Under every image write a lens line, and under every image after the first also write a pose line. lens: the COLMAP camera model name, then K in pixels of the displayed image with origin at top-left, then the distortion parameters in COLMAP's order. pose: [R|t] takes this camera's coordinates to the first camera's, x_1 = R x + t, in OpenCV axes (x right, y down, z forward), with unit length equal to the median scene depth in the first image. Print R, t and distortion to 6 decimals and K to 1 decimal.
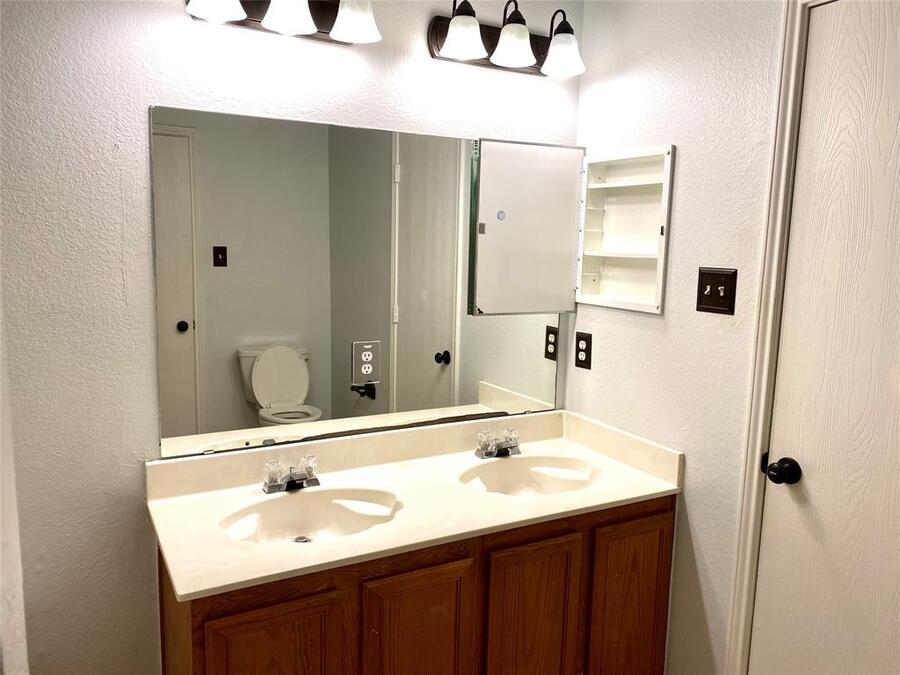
lens RADIAL K [[690.8, 0, 448.9], [0, 690.8, 332.9], [0, 0, 1]] dist [0.047487, -0.054946]
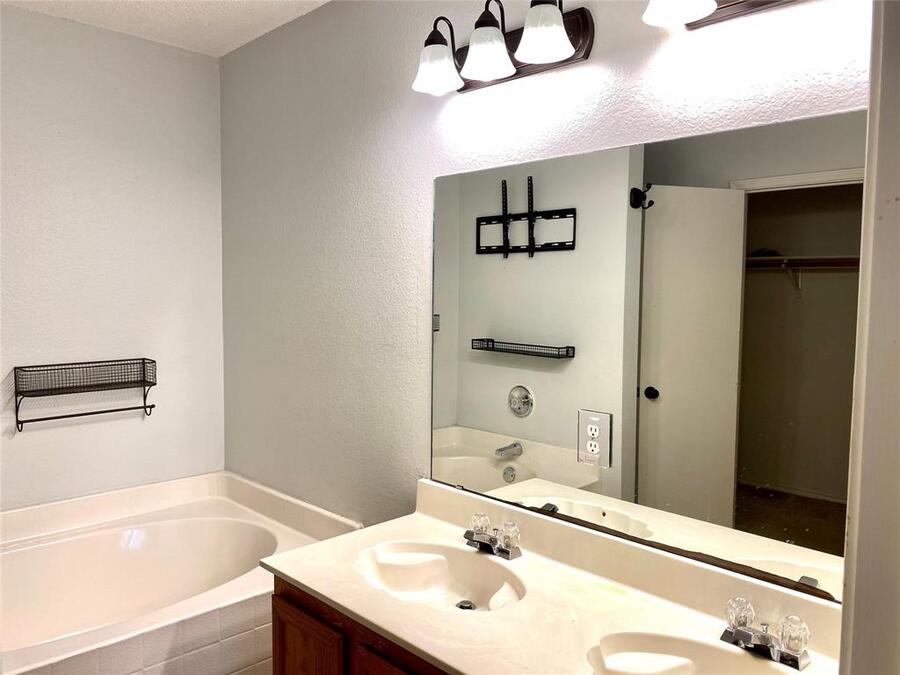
lens RADIAL K [[709.5, 0, 450.0], [0, 709.5, 337.5], [0, 0, 1]] dist [0.008989, 0.000391]
pose [[0.256065, 0.044665, -0.965627, 0.683187], [-0.132499, 0.991125, 0.010708, -0.065364], [0.957536, 0.125202, 0.259711, 0.671277]]
